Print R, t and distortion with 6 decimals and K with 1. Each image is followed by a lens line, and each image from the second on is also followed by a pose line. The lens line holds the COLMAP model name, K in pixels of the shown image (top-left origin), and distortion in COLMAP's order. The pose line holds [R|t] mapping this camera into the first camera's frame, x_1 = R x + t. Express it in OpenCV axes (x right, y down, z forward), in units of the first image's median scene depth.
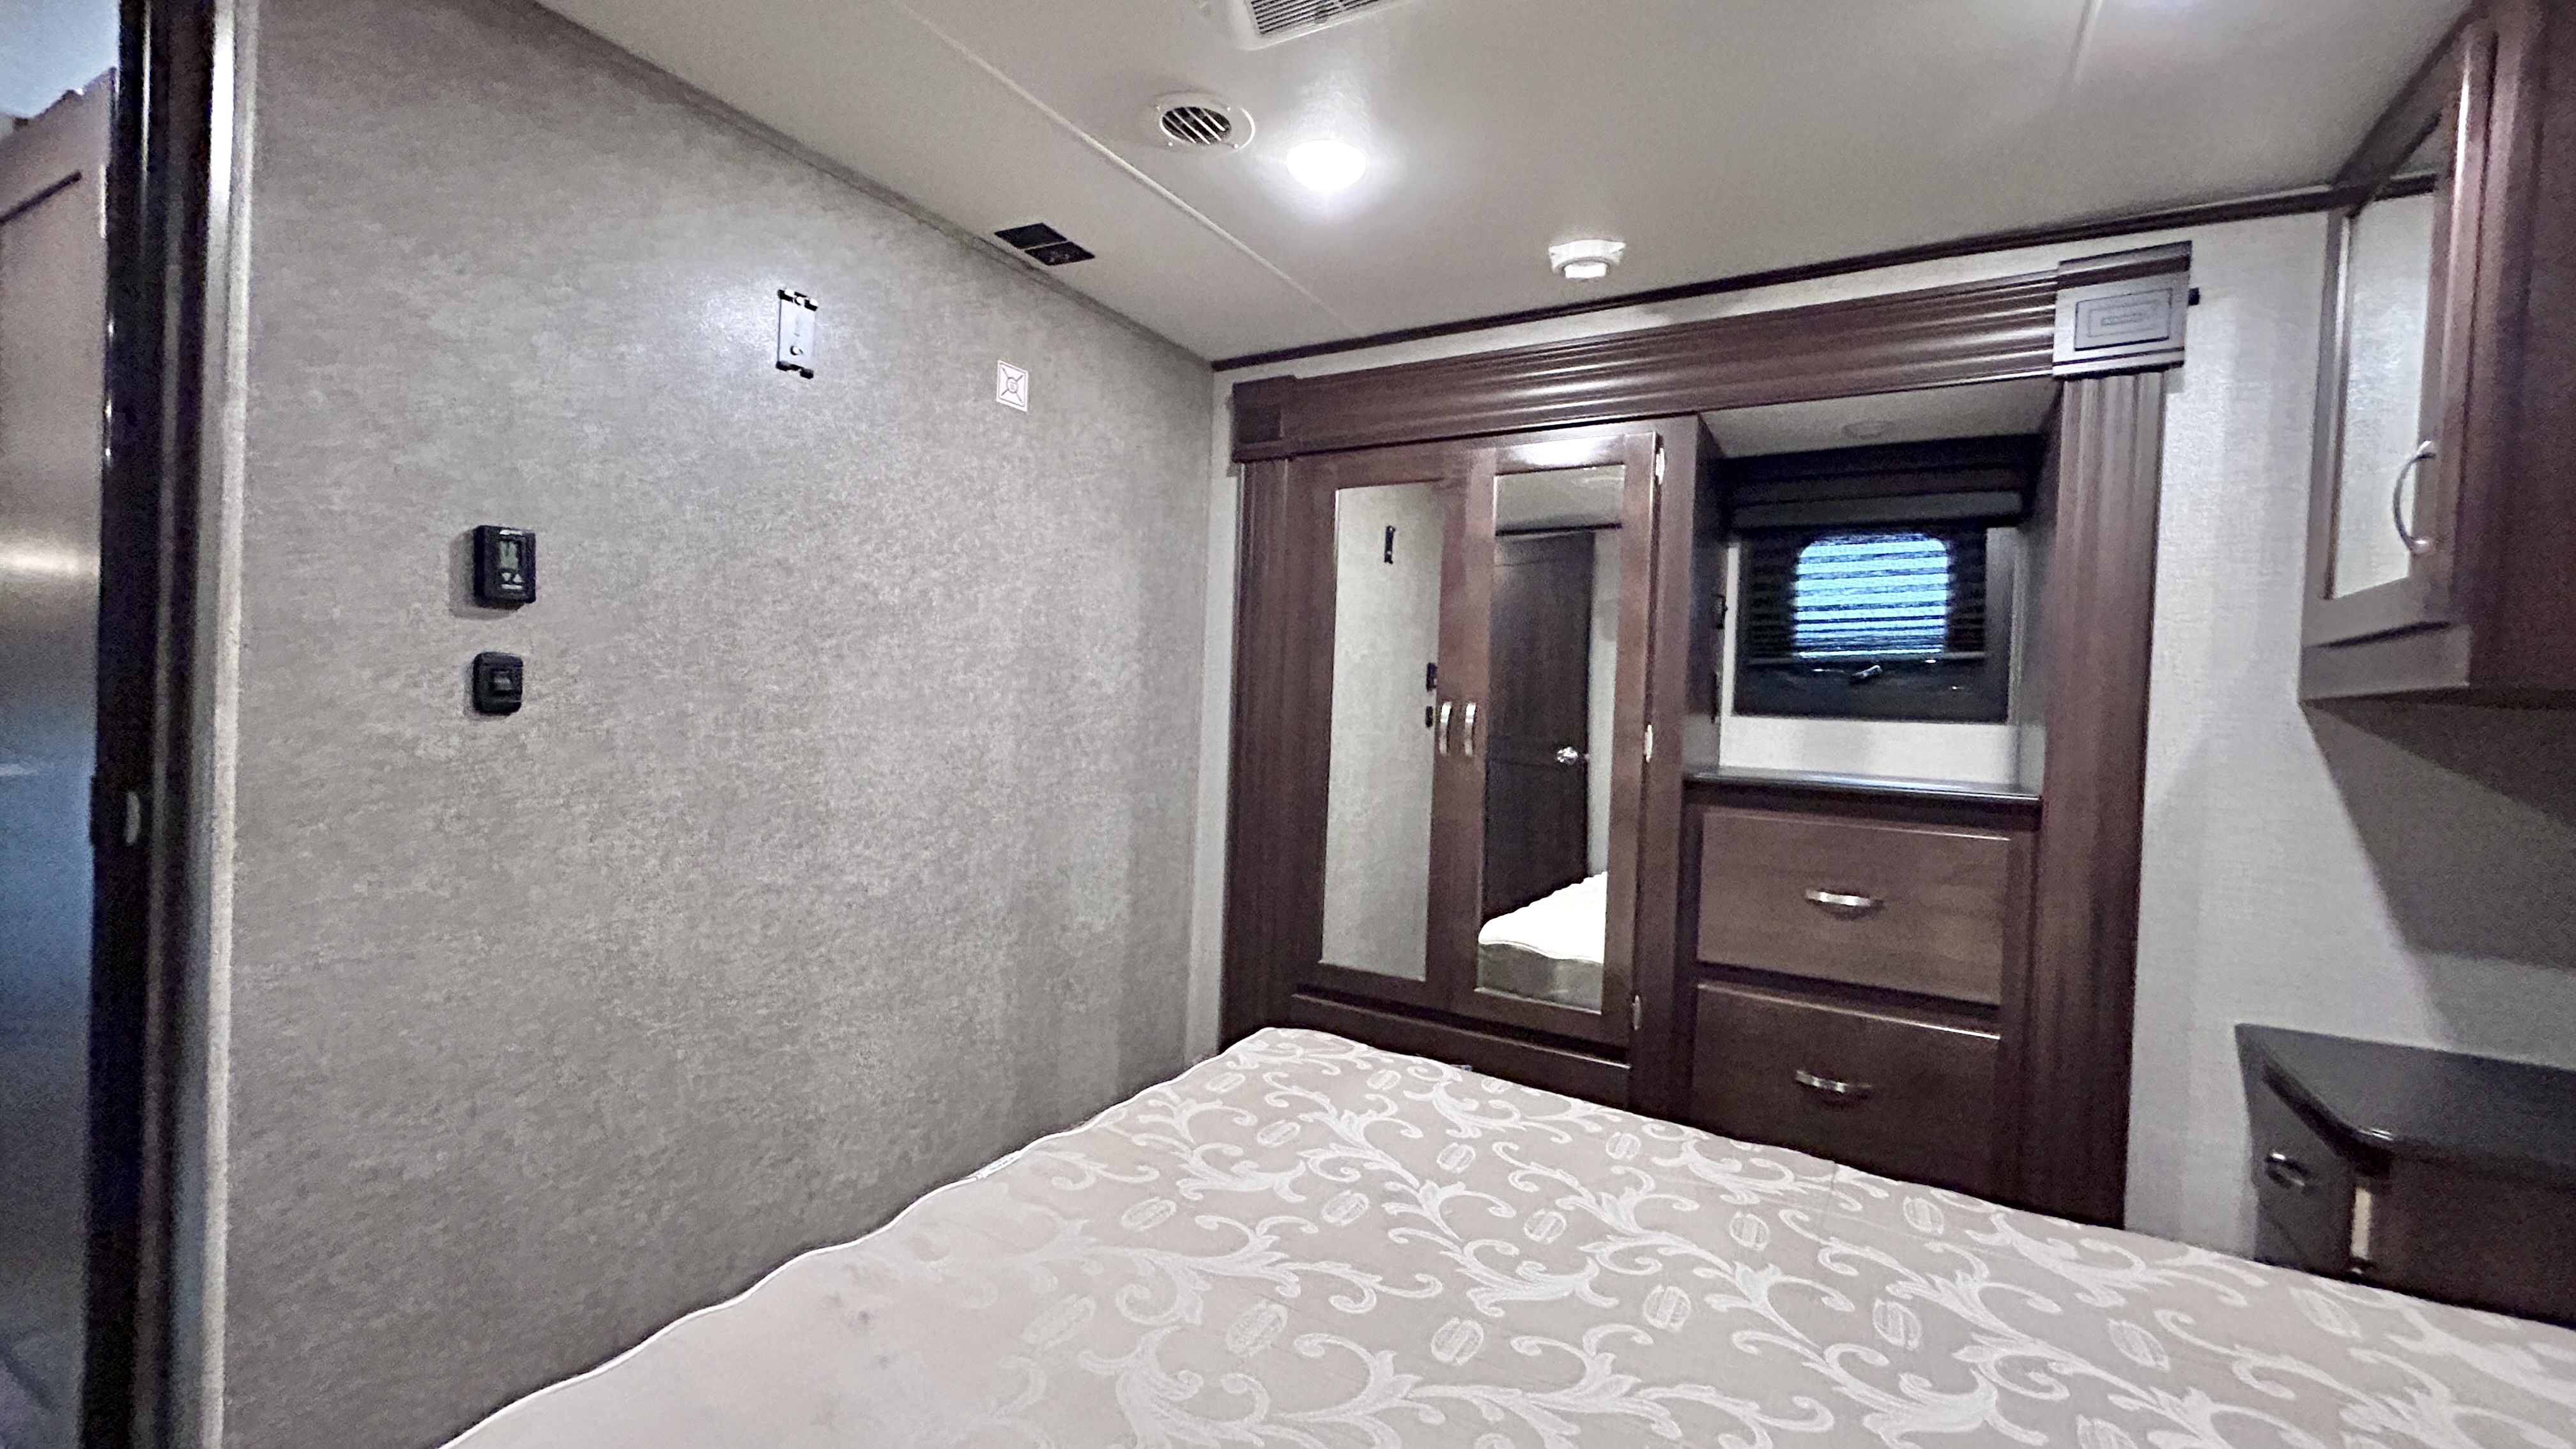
lens RADIAL K [[1048.5, 0, 1284.4], [0, 1048.5, 734.0], [0, 0, 1]] dist [0.002216, -0.007298]
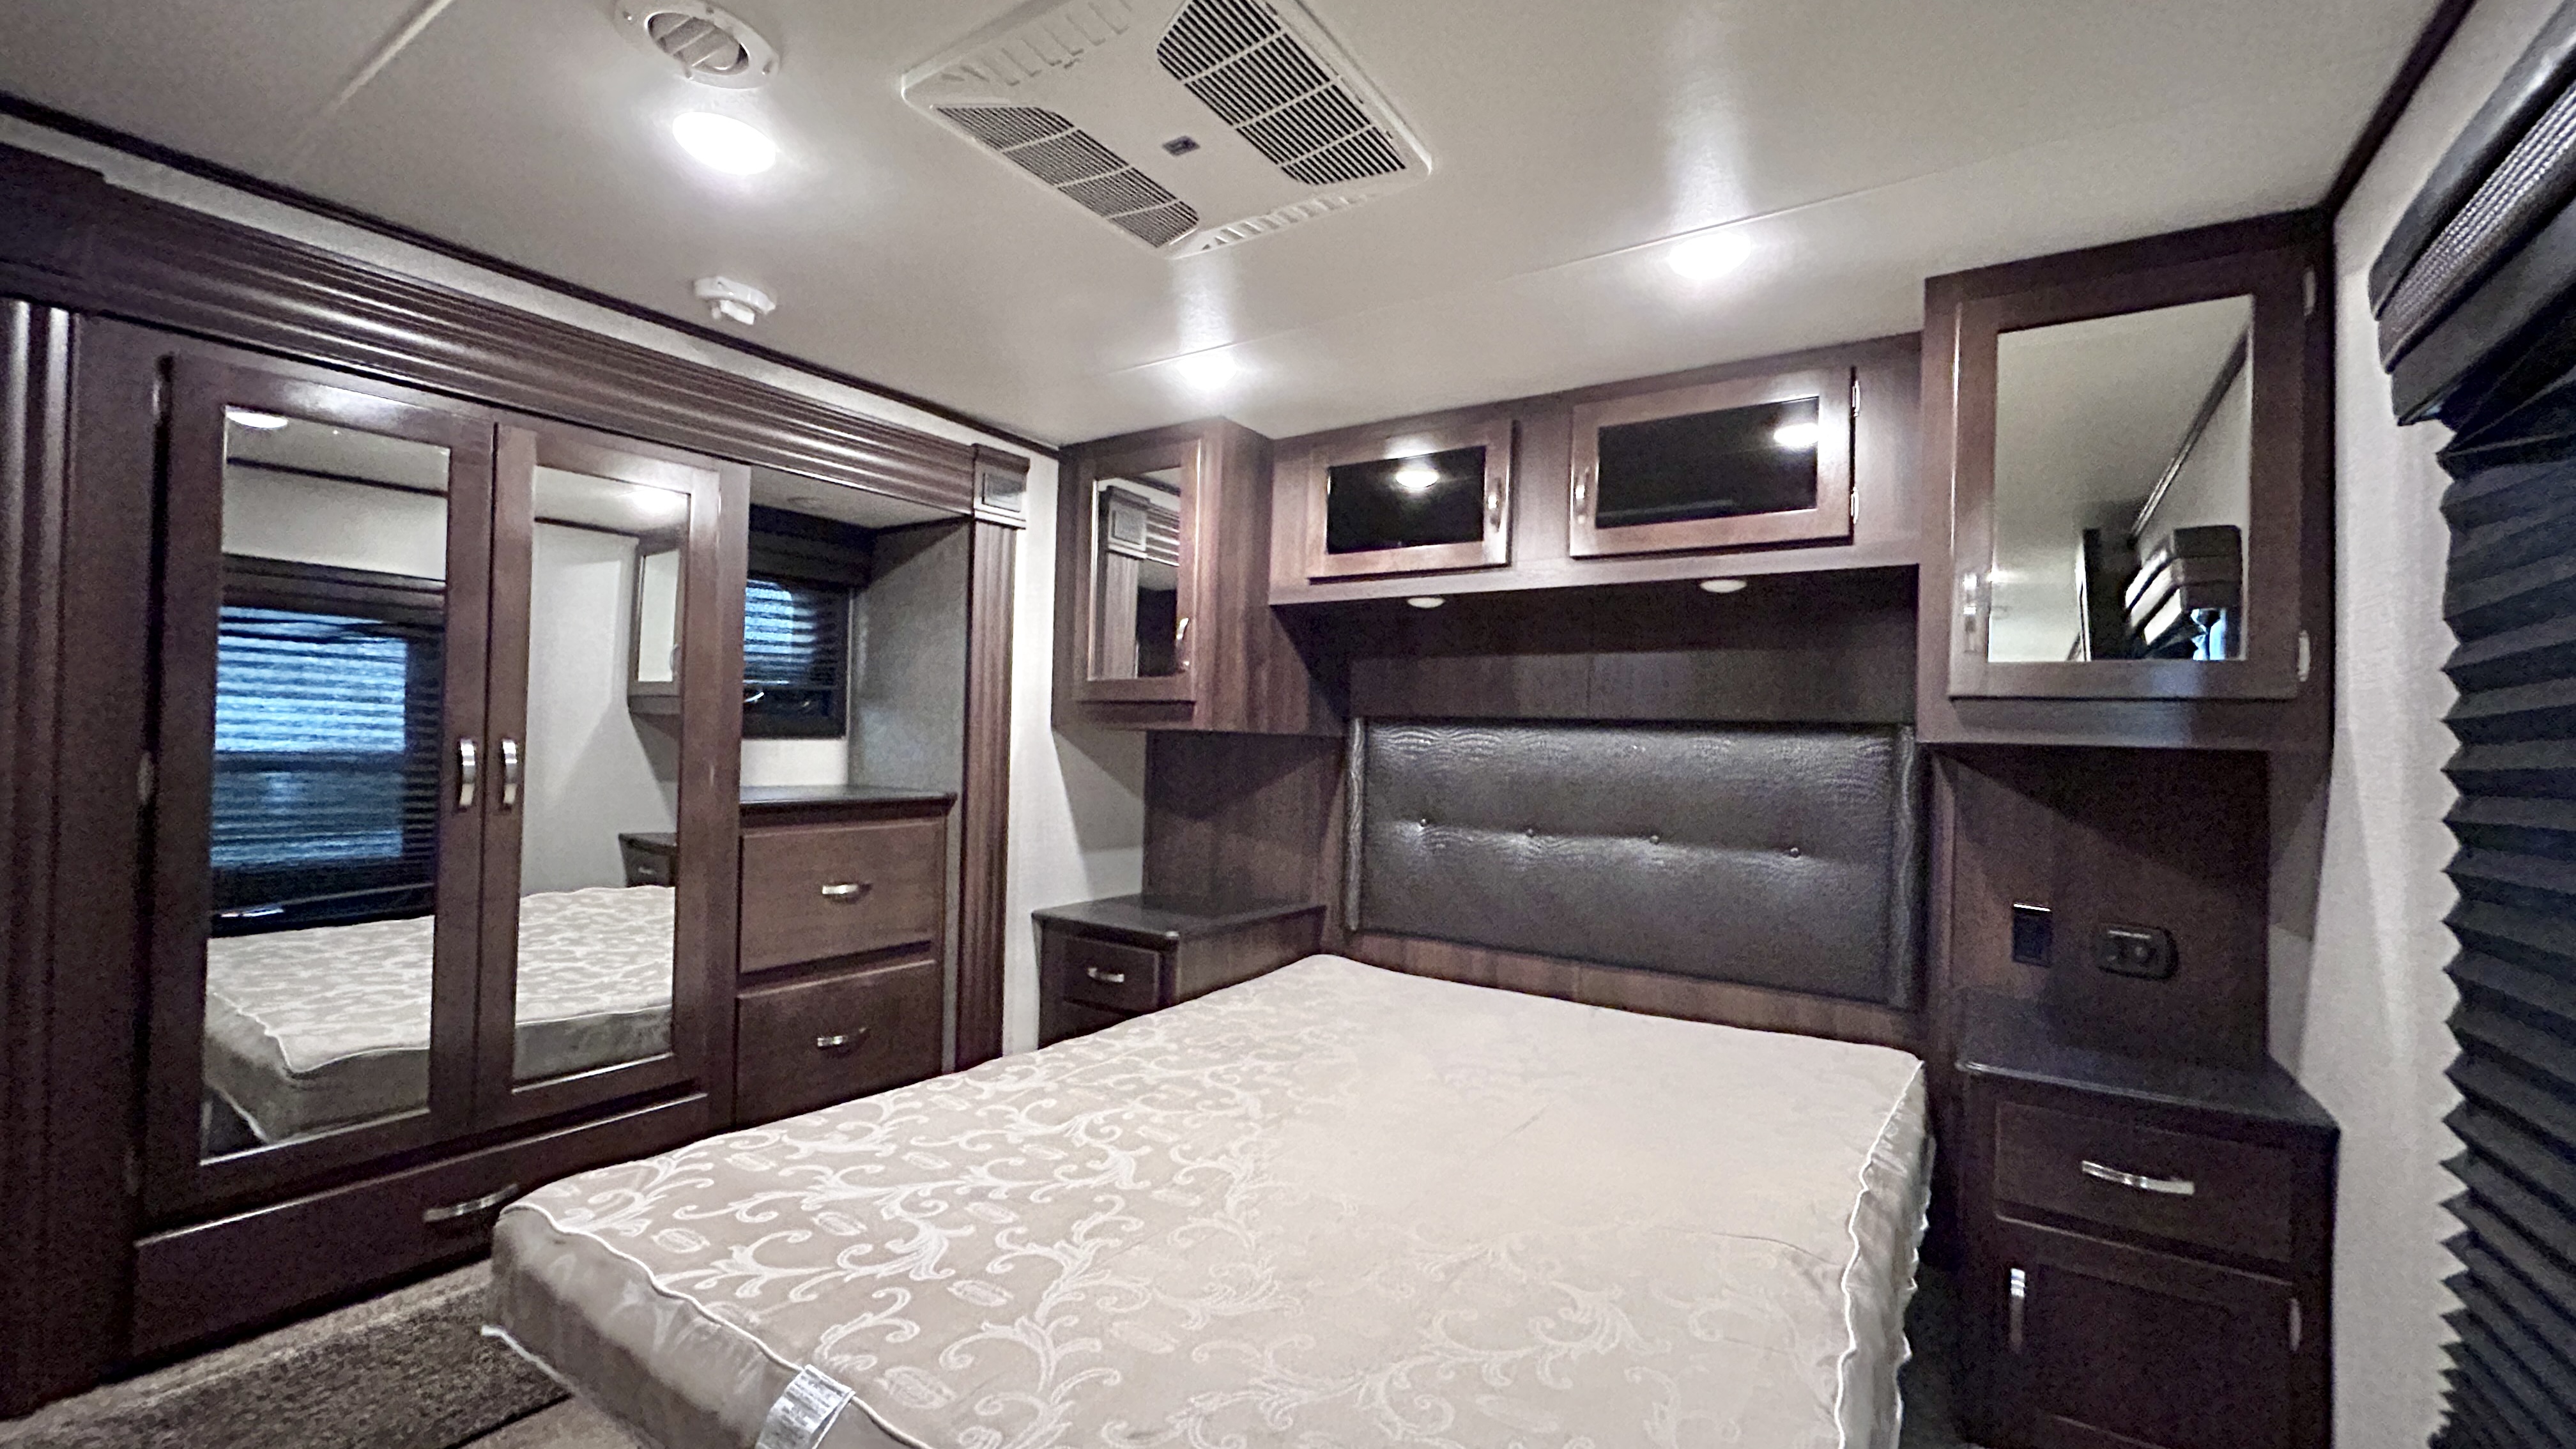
lens RADIAL K [[1039.6, 0, 1283.7], [0, 1039.6, 723.1], [0, 0, 1]] dist [0.002056, 0.000924]
pose [[0.054387, -0.016887, 0.998377, -0.817469], [0.023275, 0.999607, 0.015639, -0.056050], [-0.998249, 0.022386, 0.054758, 0.510388]]
